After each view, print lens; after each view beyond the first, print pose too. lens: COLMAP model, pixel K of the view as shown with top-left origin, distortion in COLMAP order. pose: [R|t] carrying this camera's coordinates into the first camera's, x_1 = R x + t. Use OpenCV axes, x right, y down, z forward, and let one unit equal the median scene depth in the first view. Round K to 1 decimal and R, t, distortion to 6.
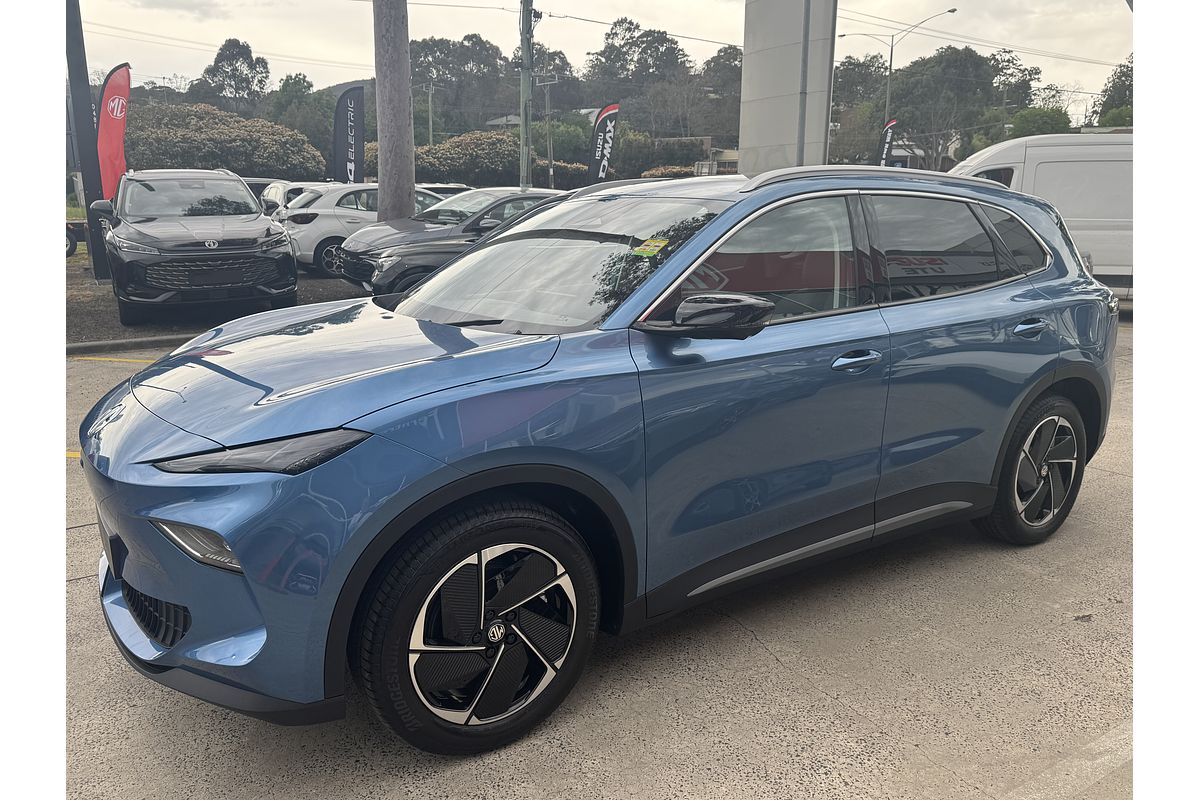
lens RADIAL K [[971.0, 0, 597.5], [0, 971.0, 399.1], [0, 0, 1]] dist [0.051788, -0.062656]
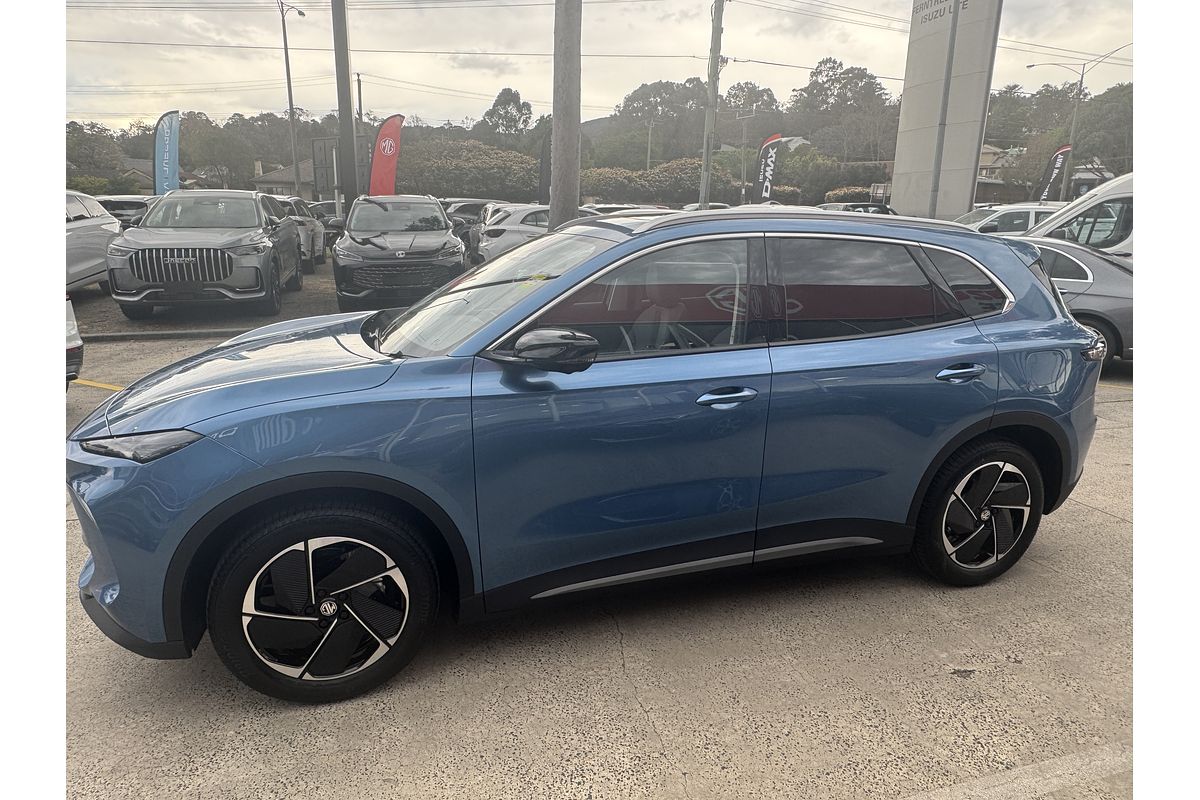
lens RADIAL K [[800.2, 0, 564.7], [0, 800.2, 391.1], [0, 0, 1]] dist [-0.022828, 0.021172]
pose [[0.952985, 0.075755, -0.293396, 0.285340], [-0.070114, 0.997096, 0.029712, -0.048301], [0.294795, -0.007744, 0.955529, 0.101977]]
